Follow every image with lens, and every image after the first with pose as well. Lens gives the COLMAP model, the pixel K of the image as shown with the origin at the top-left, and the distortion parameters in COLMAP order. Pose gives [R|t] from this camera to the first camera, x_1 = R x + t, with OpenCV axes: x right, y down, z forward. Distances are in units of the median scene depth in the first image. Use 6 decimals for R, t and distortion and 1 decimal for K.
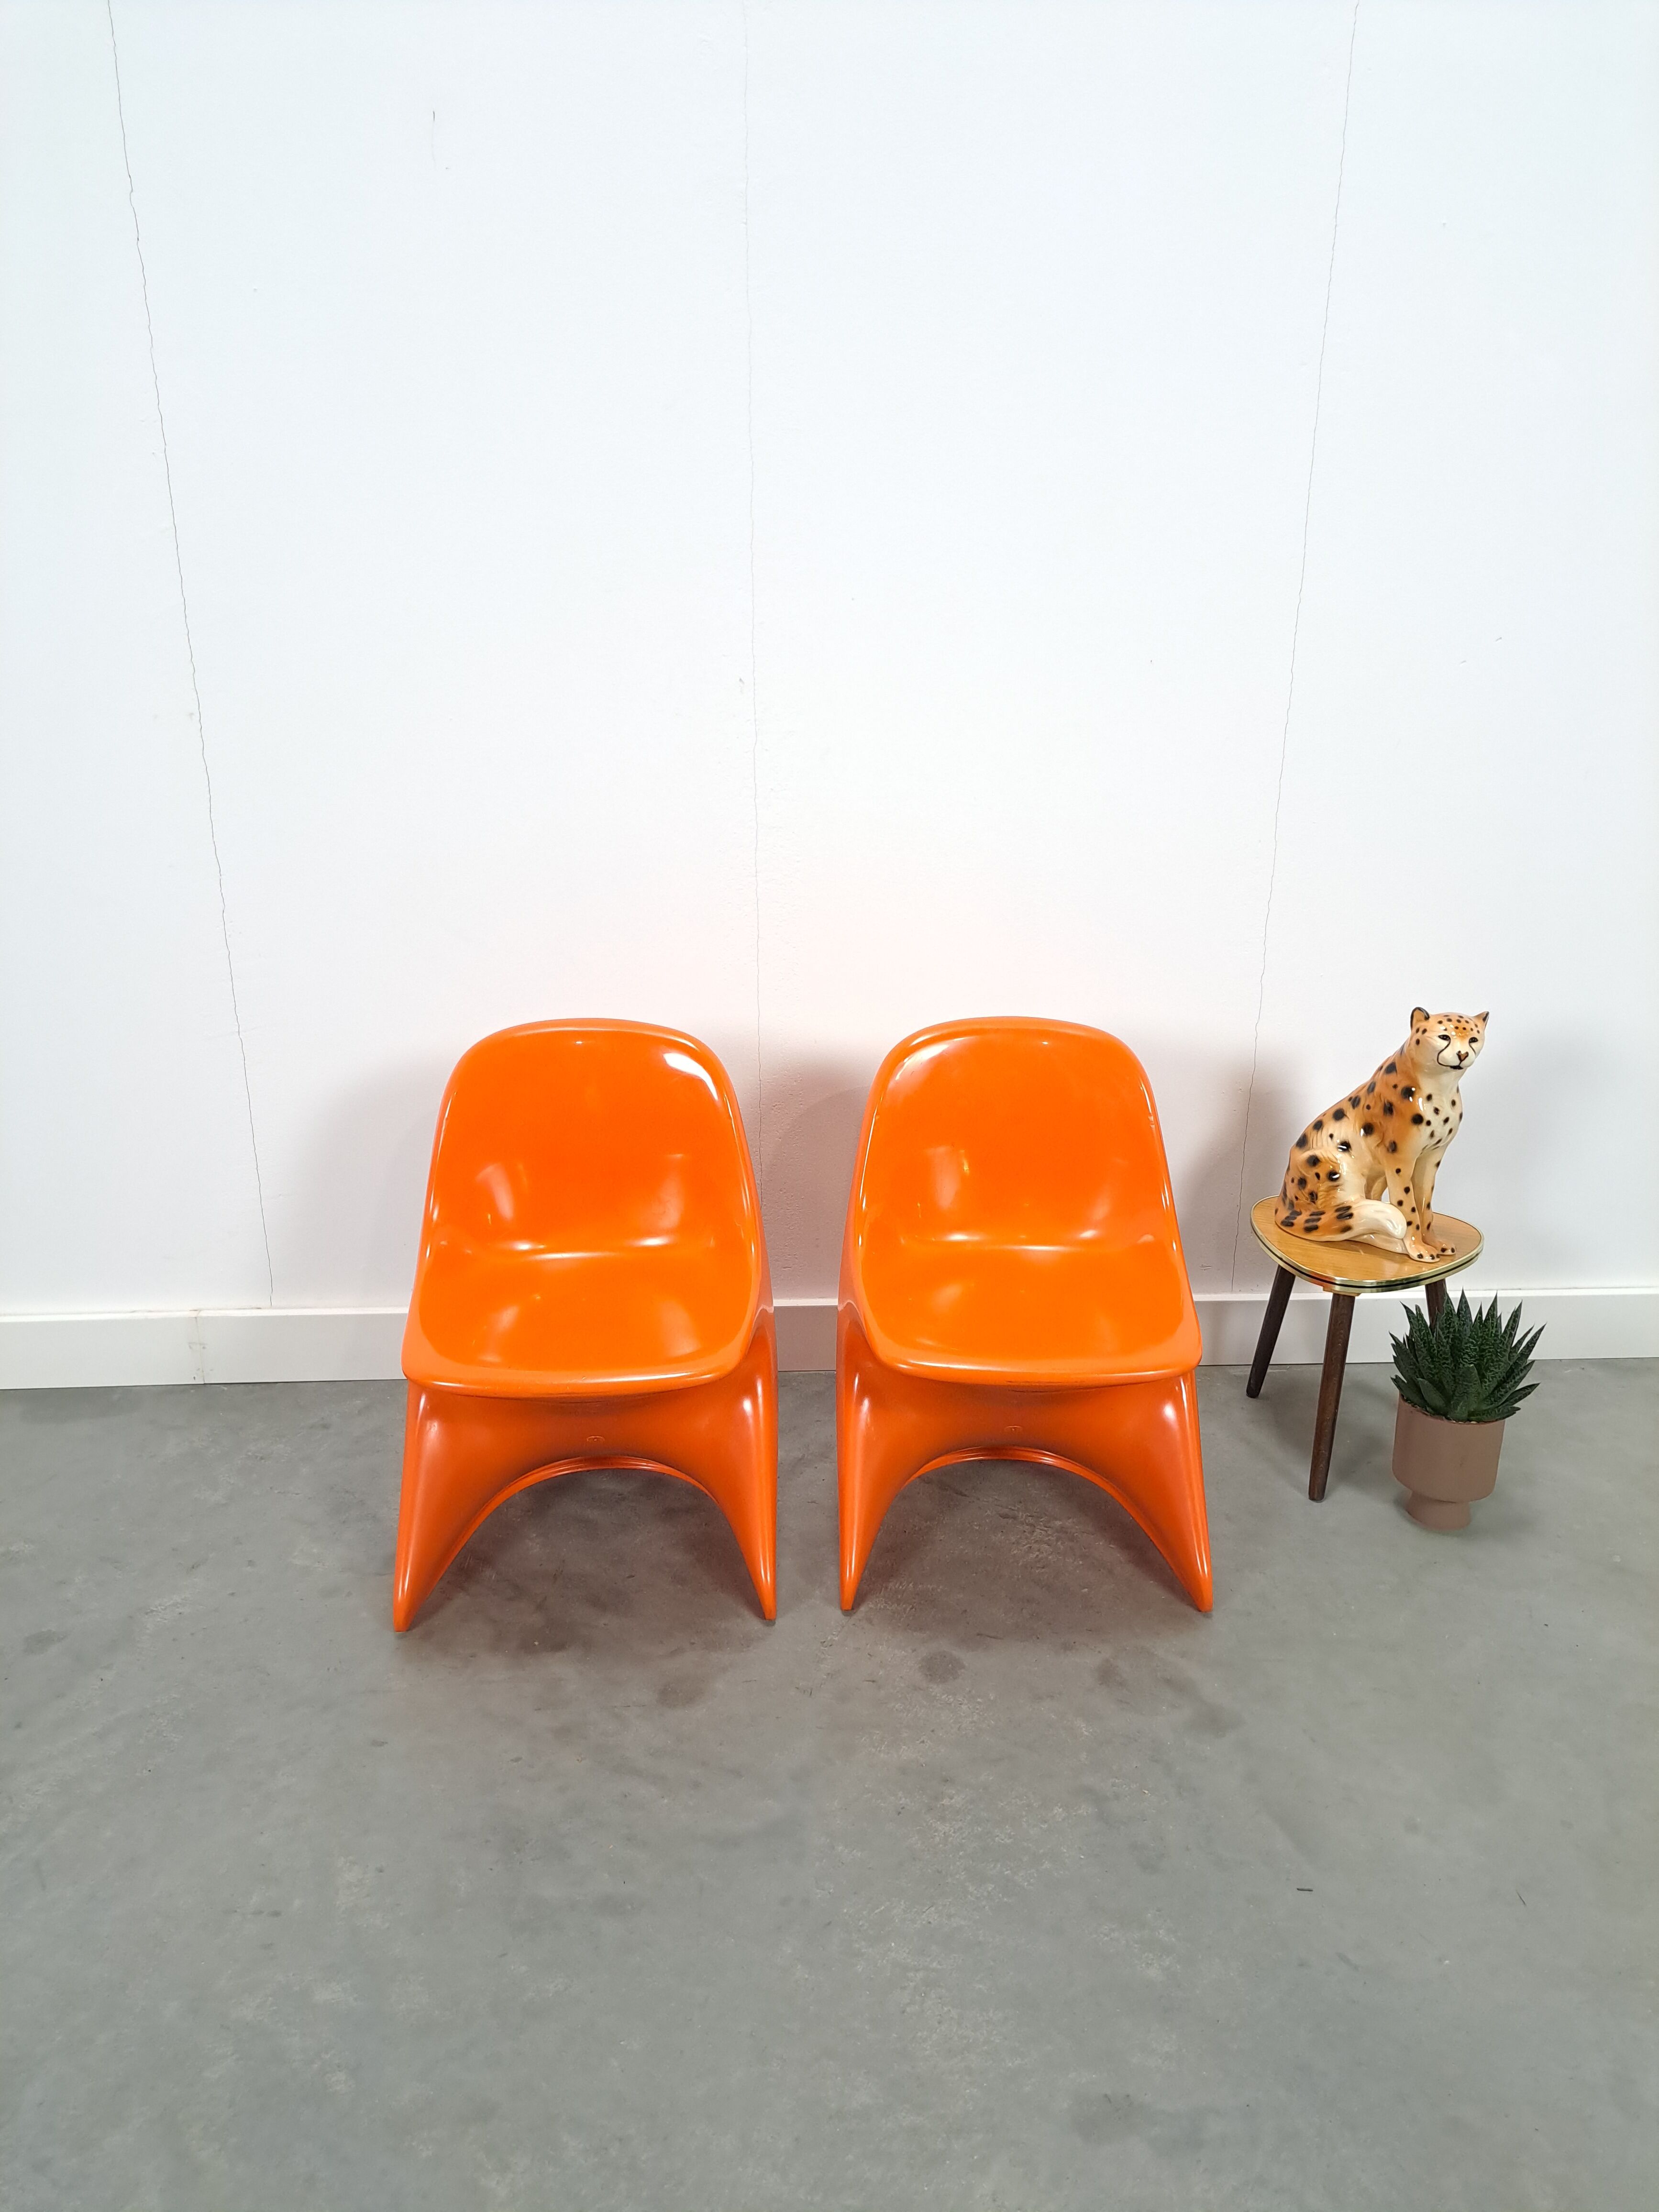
lens RADIAL K [[1586.5, 0, 841.0], [0, 1586.5, 1111.2], [0, 0, 1]] dist [0.046036, -0.042030]
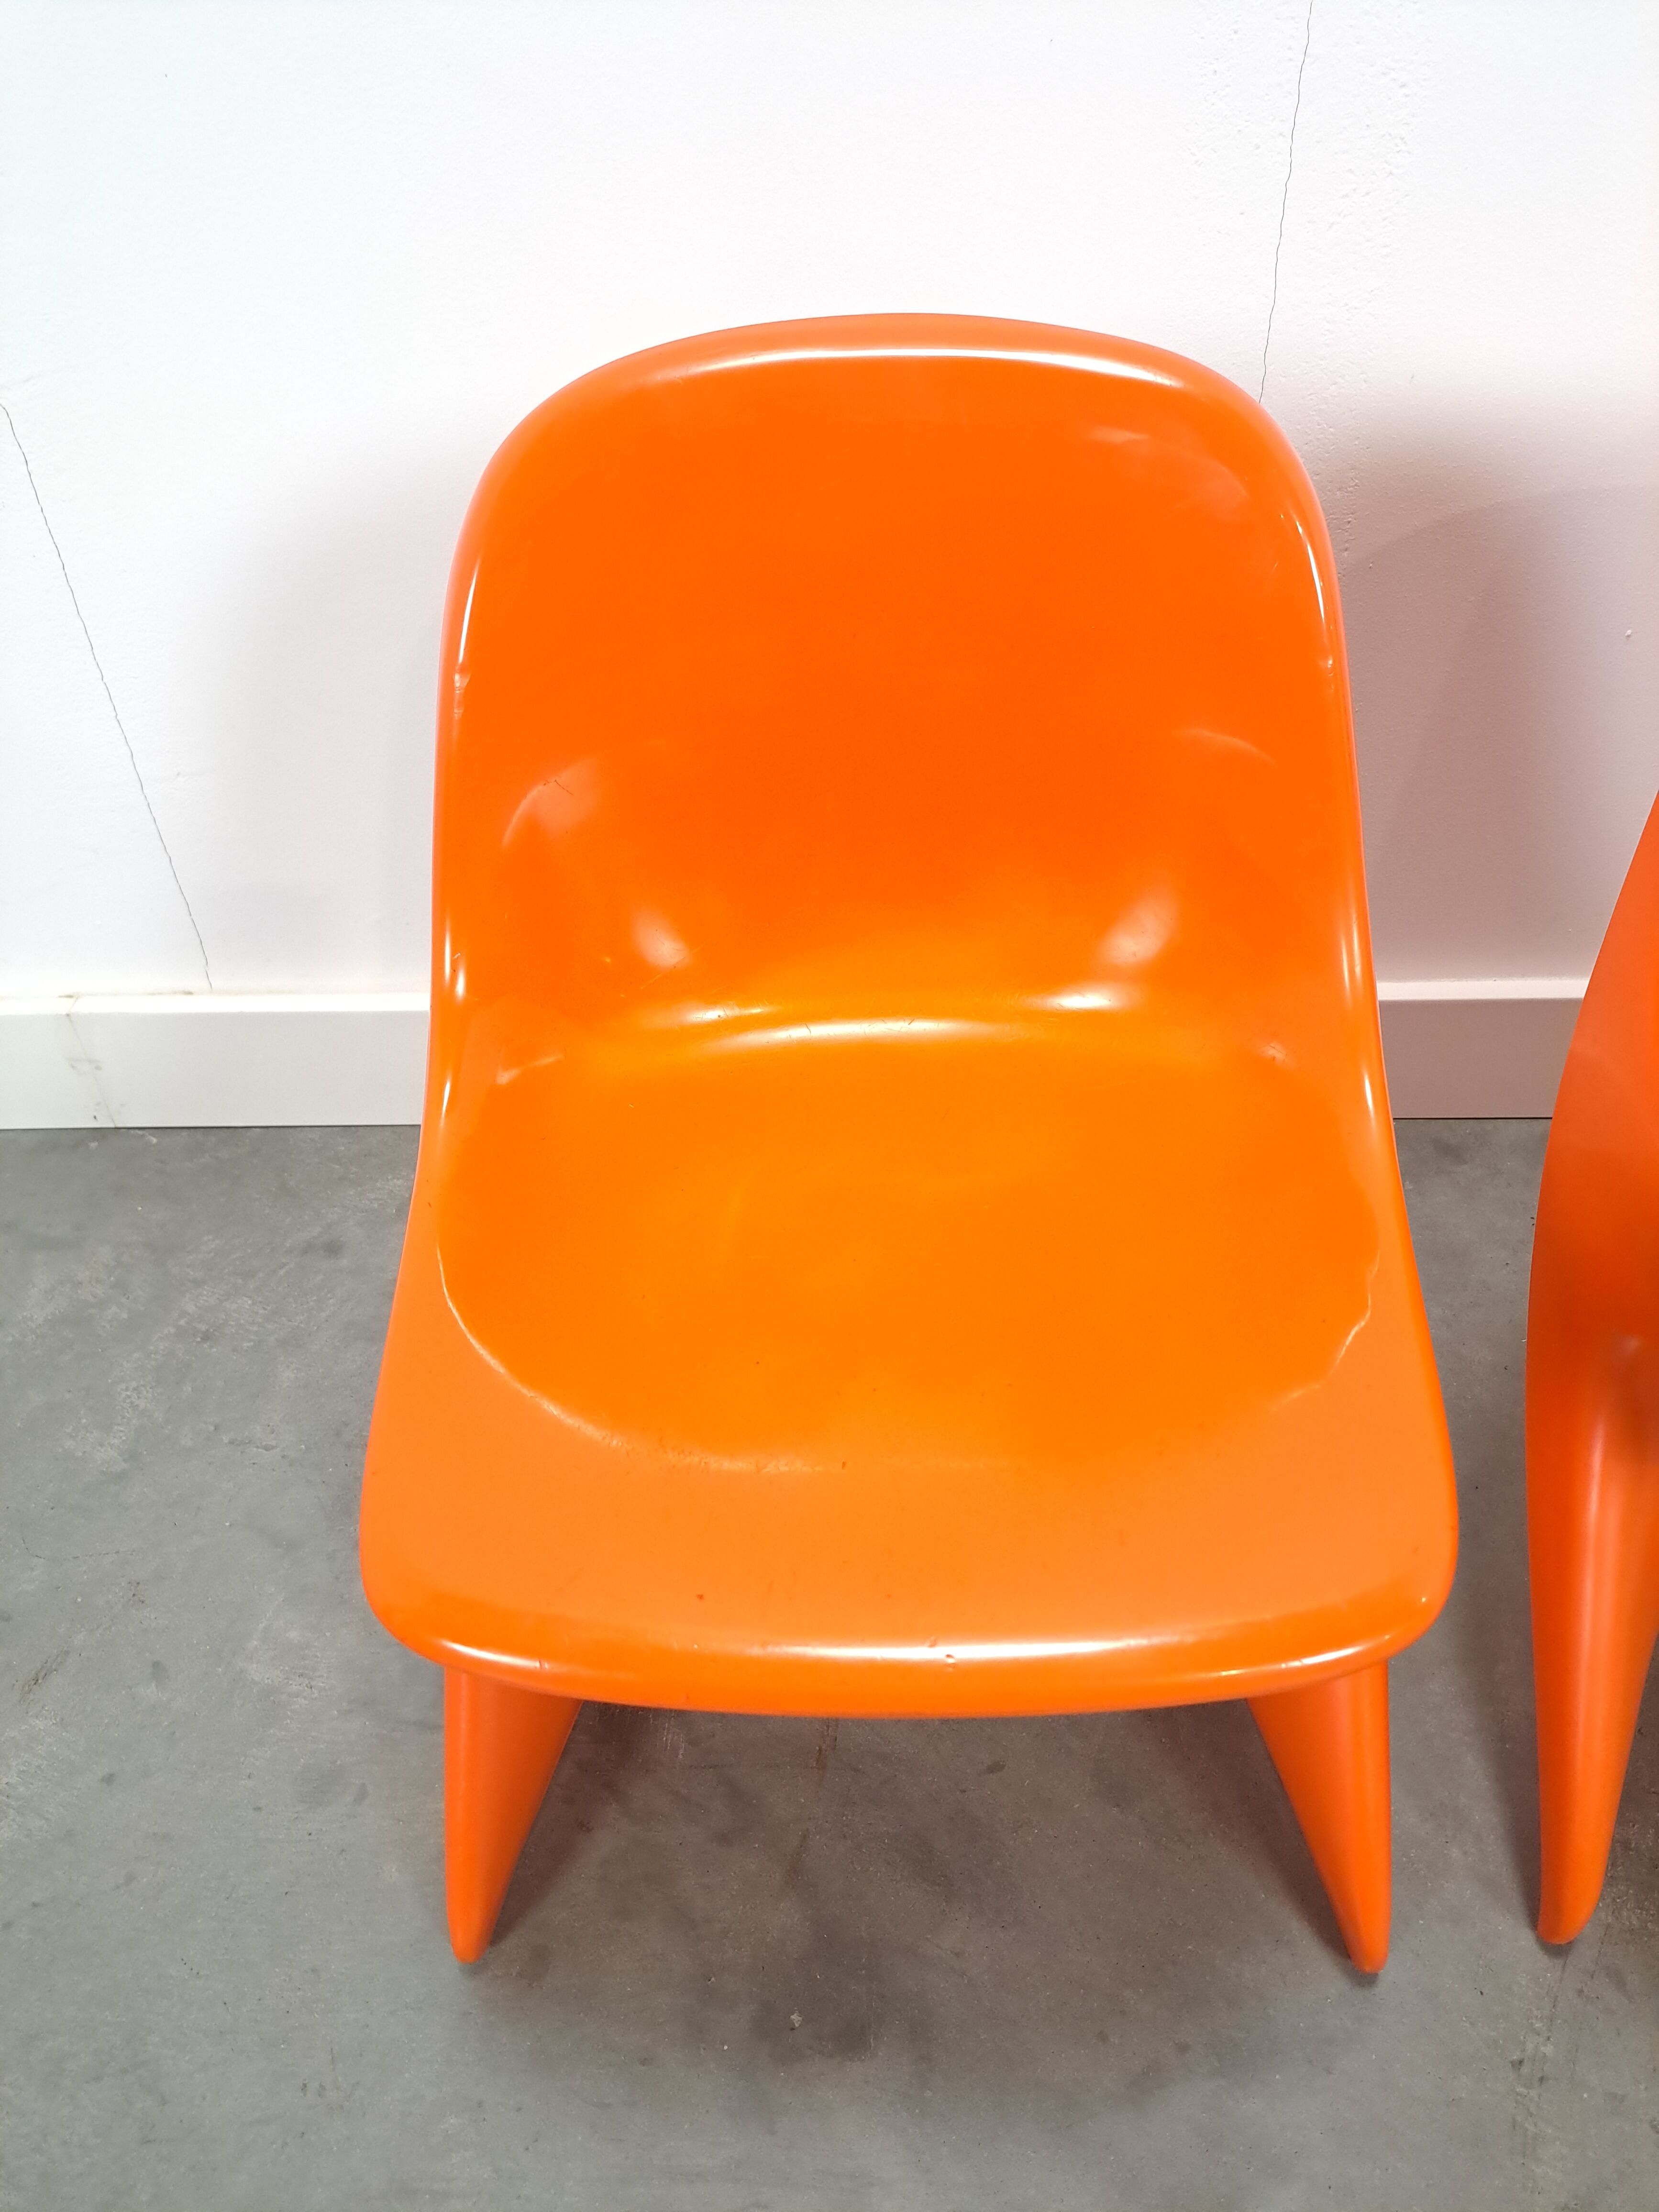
lens RADIAL K [[1623.9, 0, 848.1], [0, 1623.9, 1112.4], [0, 0, 1]] dist [0.018953, -0.007421]
pose [[0.995421, 0.018848, -0.093713, -0.140524], [0.016986, 0.929890, 0.367446, -0.036120], [0.094068, -0.367355, 0.925311, 0.687844]]
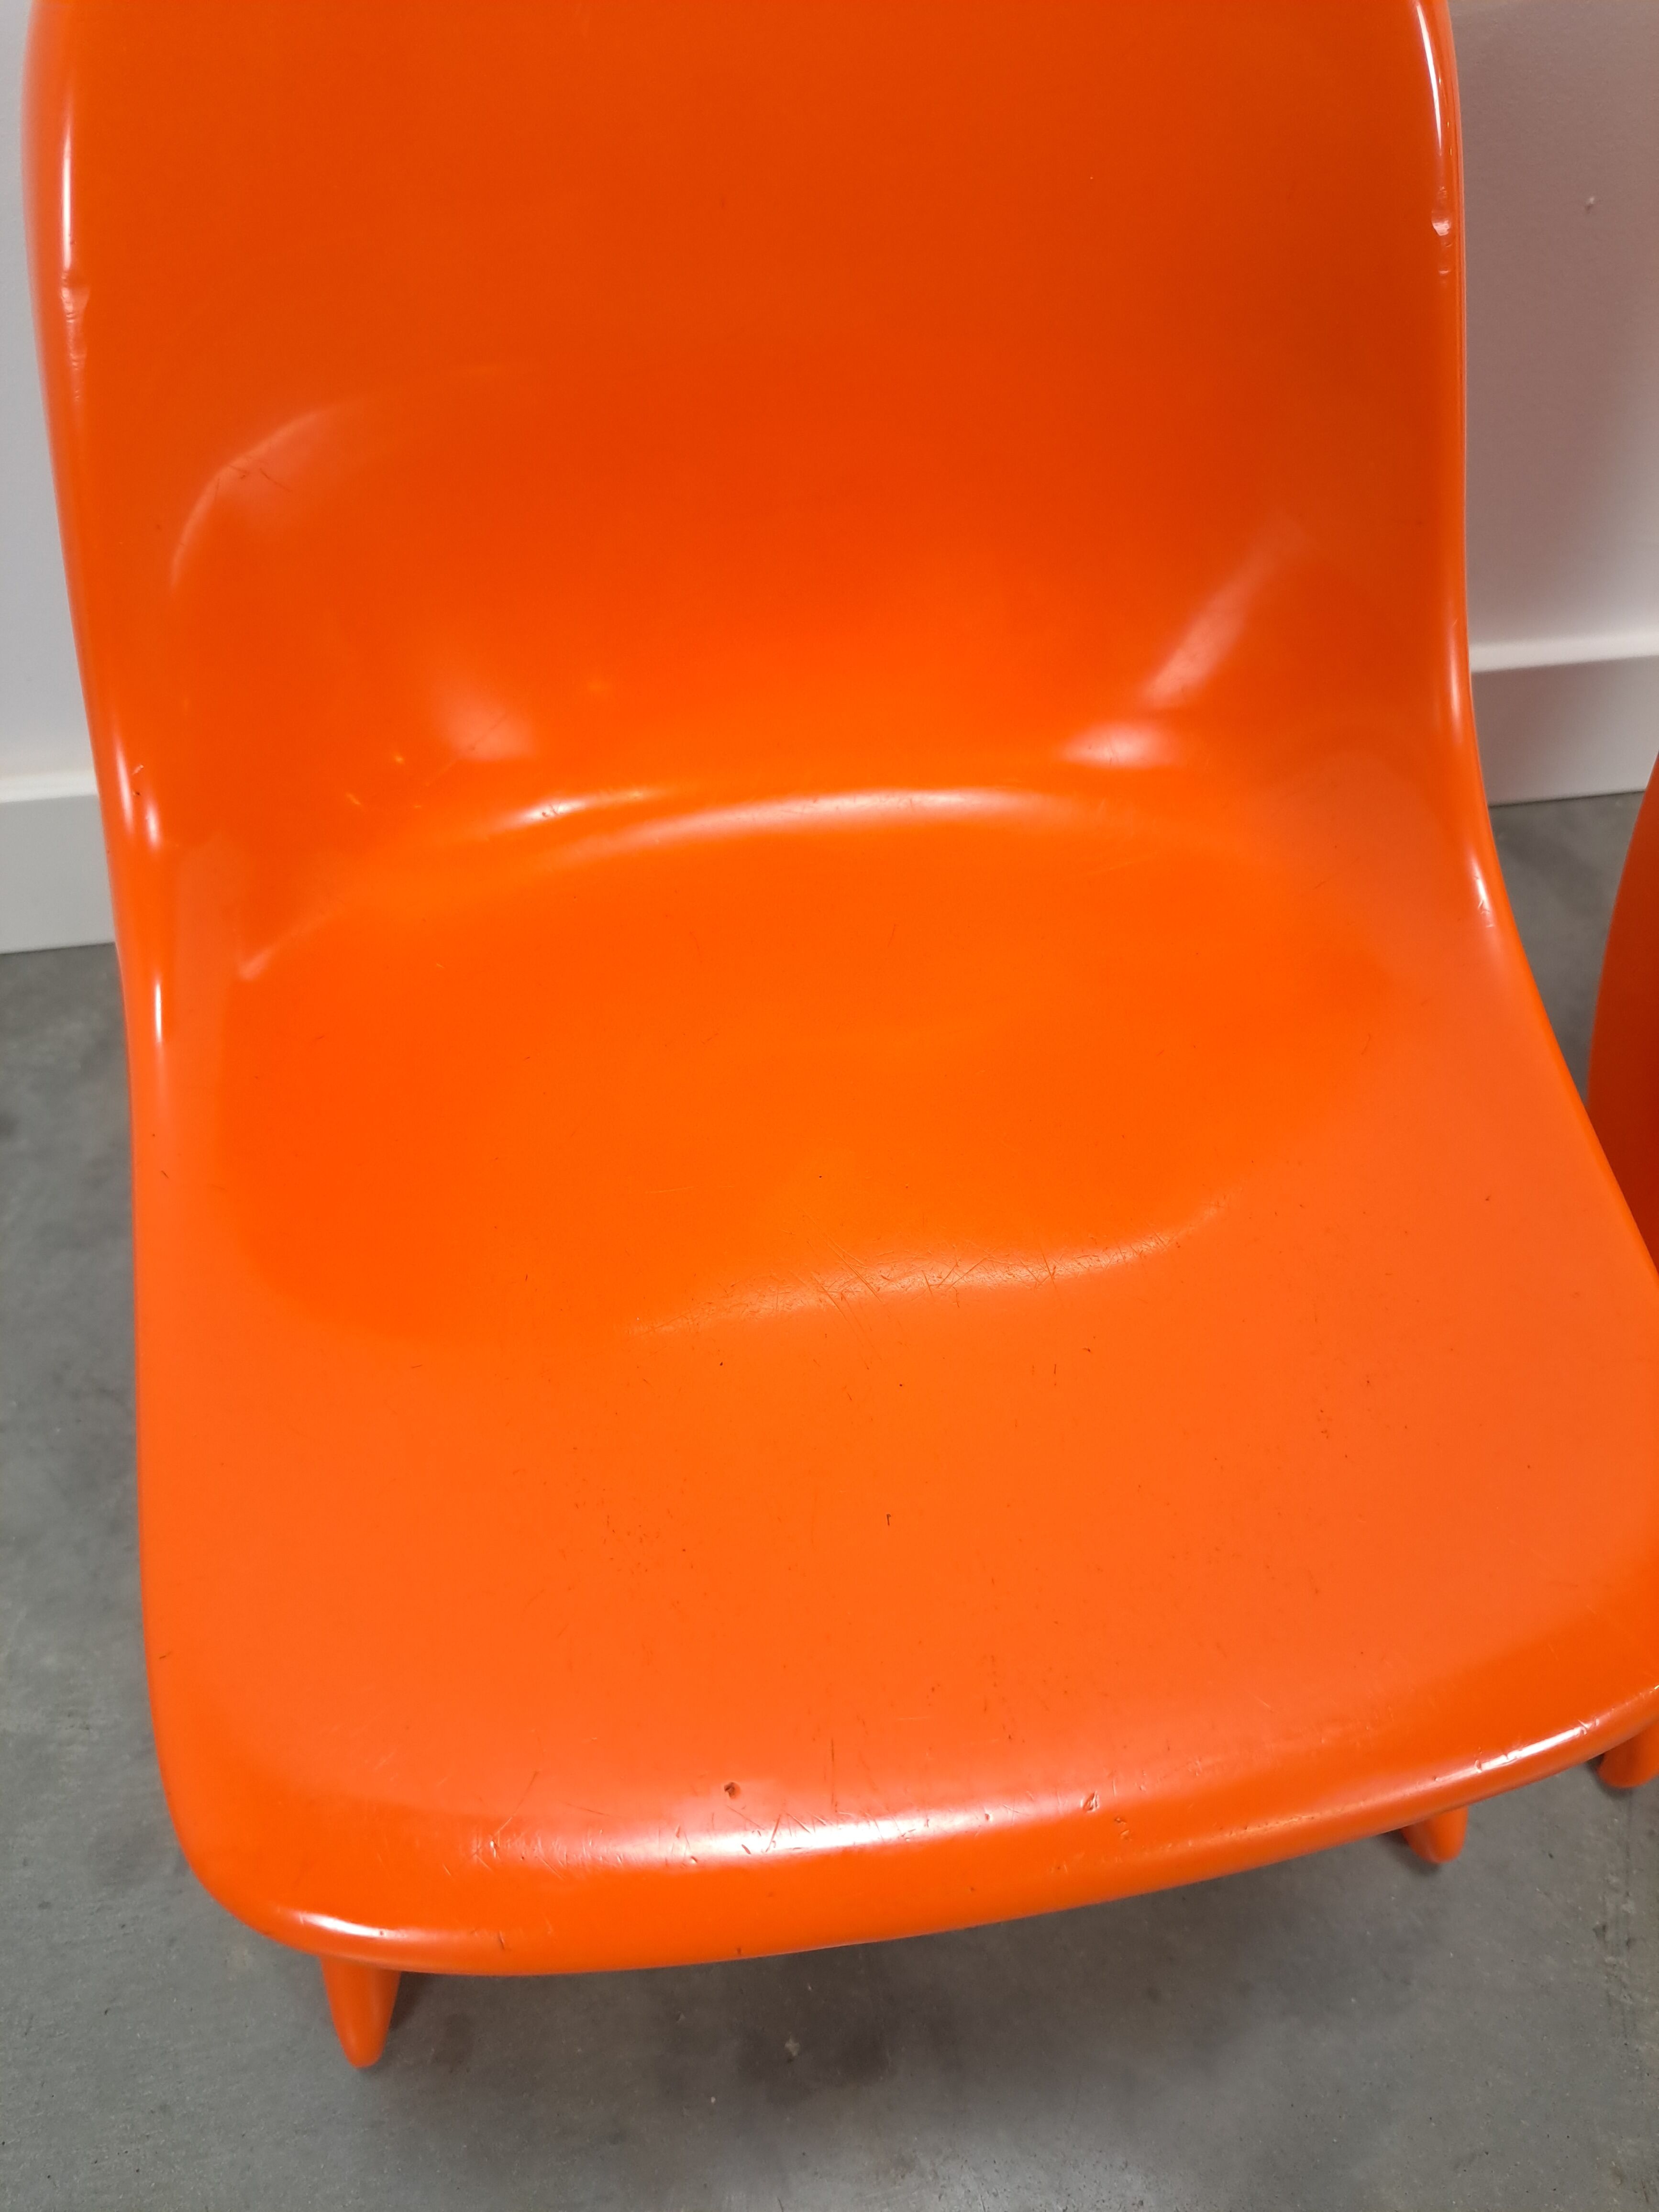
lens RADIAL K [[1658.8, 0, 857.6], [0, 1658.8, 1115.7], [0, 0, 1]] dist [-0.029981, 0.039764]
pose [[0.993361, -0.083035, 0.079619, -0.185627], [0.026784, 0.840021, 0.541893, -0.018825], [-0.111878, -0.536163, 0.836668, 0.799801]]
